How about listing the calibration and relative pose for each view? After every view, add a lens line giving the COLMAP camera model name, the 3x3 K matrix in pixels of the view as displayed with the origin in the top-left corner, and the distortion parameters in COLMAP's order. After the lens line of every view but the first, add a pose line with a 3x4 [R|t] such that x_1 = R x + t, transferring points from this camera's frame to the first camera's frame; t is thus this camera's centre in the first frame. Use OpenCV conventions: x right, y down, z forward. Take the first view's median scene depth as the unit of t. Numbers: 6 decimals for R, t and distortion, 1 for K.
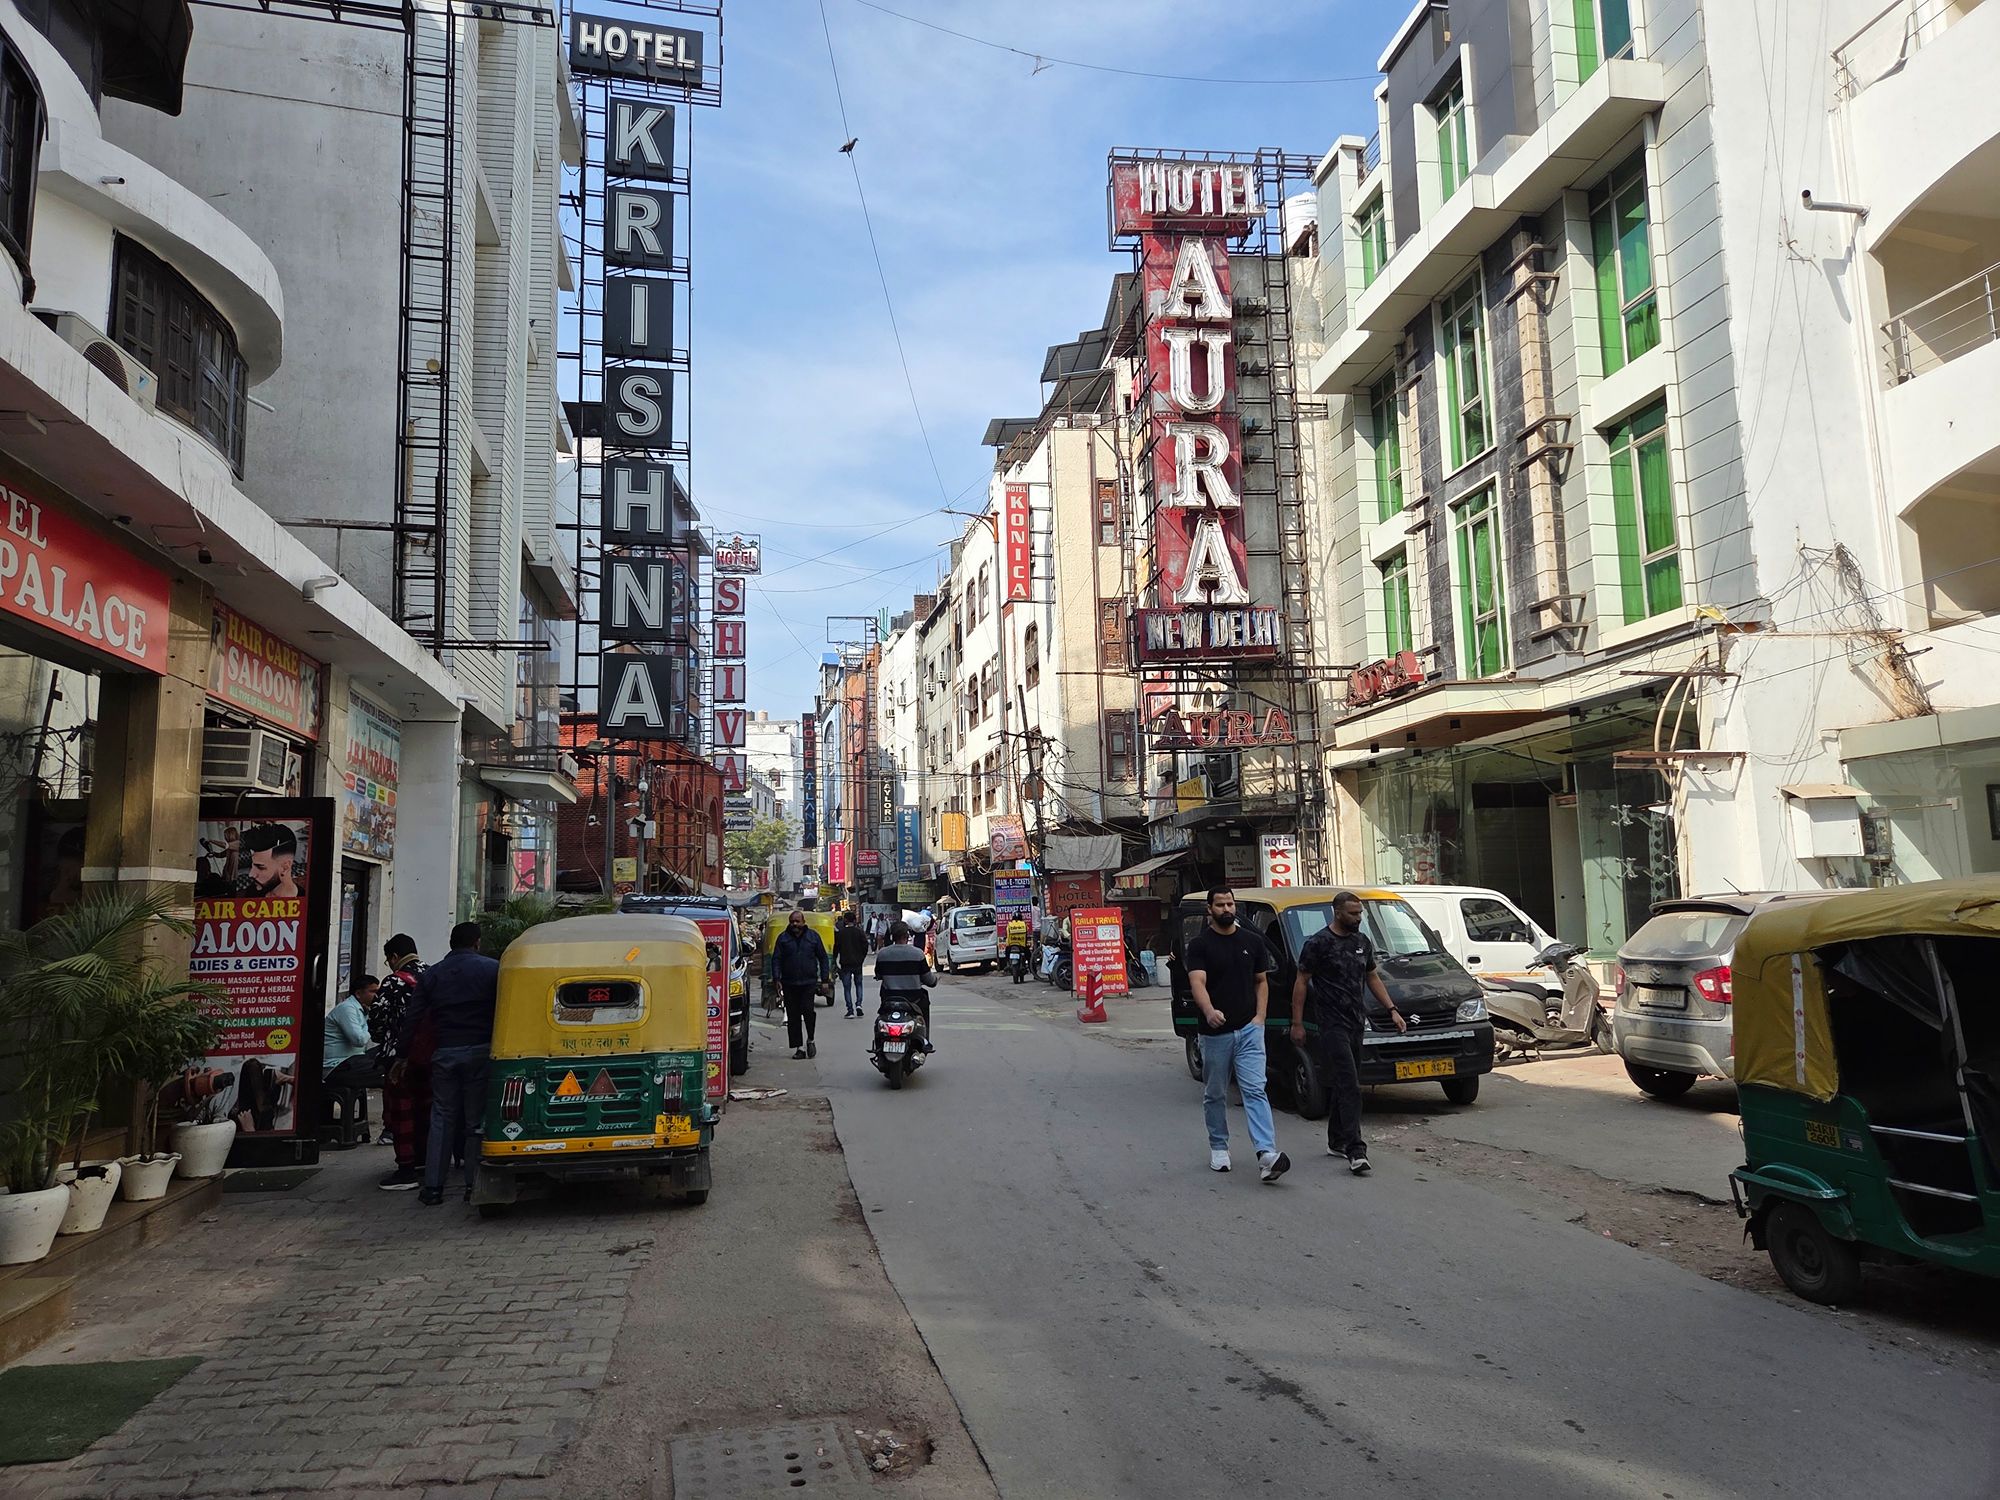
lens RADIAL K [[1314.9, 0, 1000.0], [0, 1314.9, 750.0], [0, 0, 1]] dist [0.065851, -0.085261]
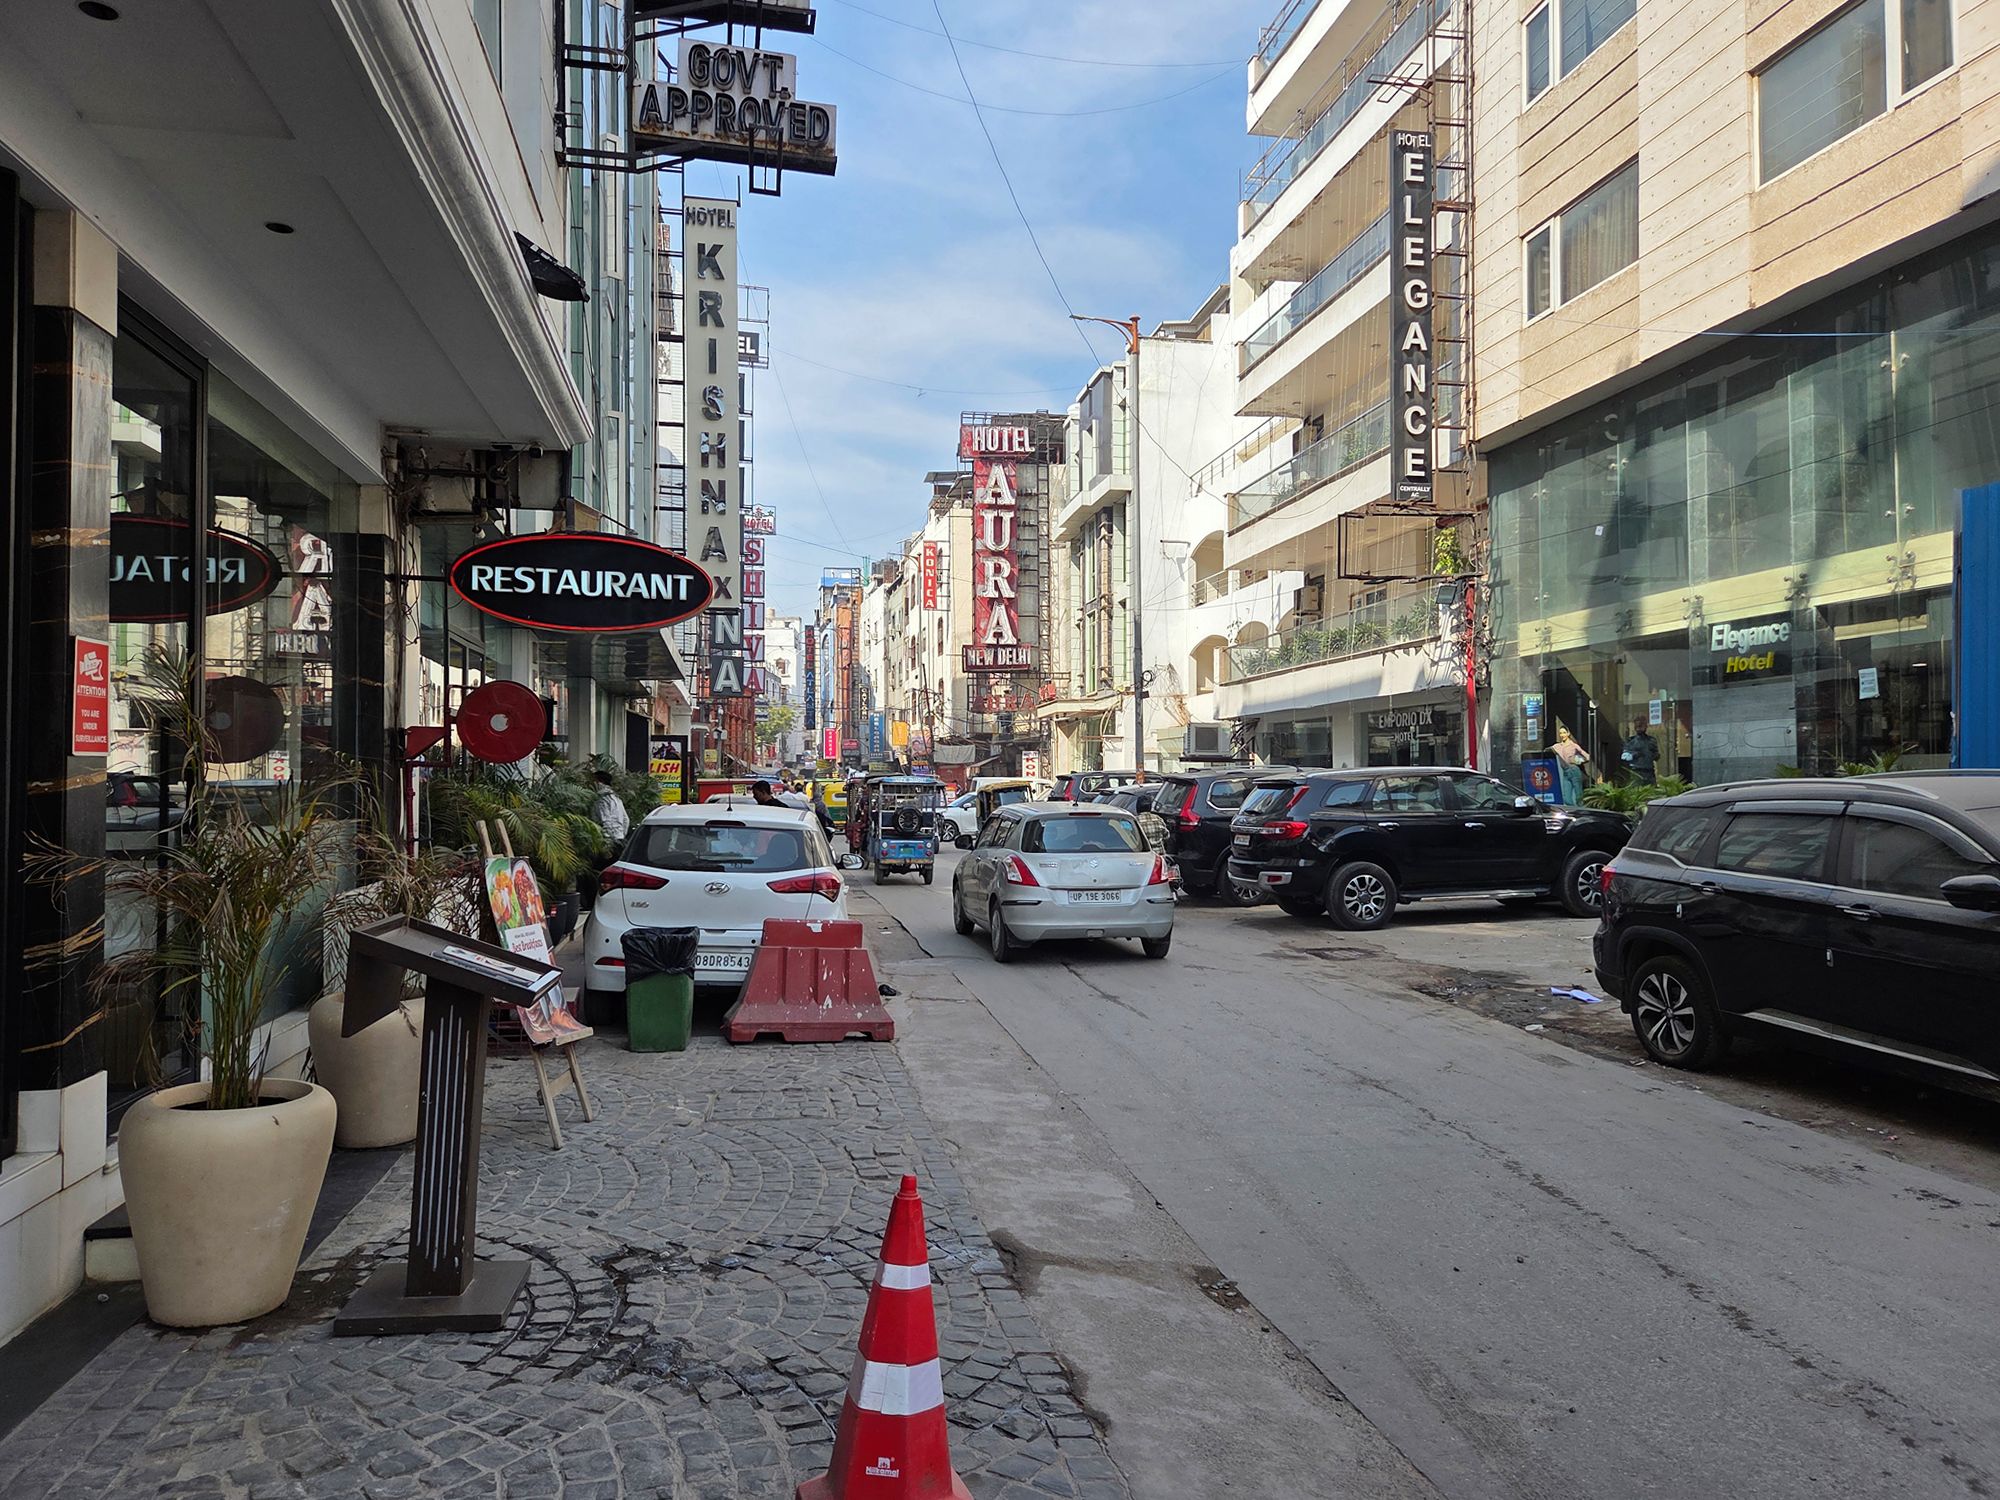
lens RADIAL K [[1314.9, 0, 1000.0], [0, 1314.9, 750.0], [0, 0, 1]] dist [0.065851, -0.085261]
pose [[0.999765, 0.021669, 0.000991, 0.148509], [-0.021662, 0.994970, 0.097808, -0.134566], [0.001133, -0.097807, 0.995205, -1.040848]]
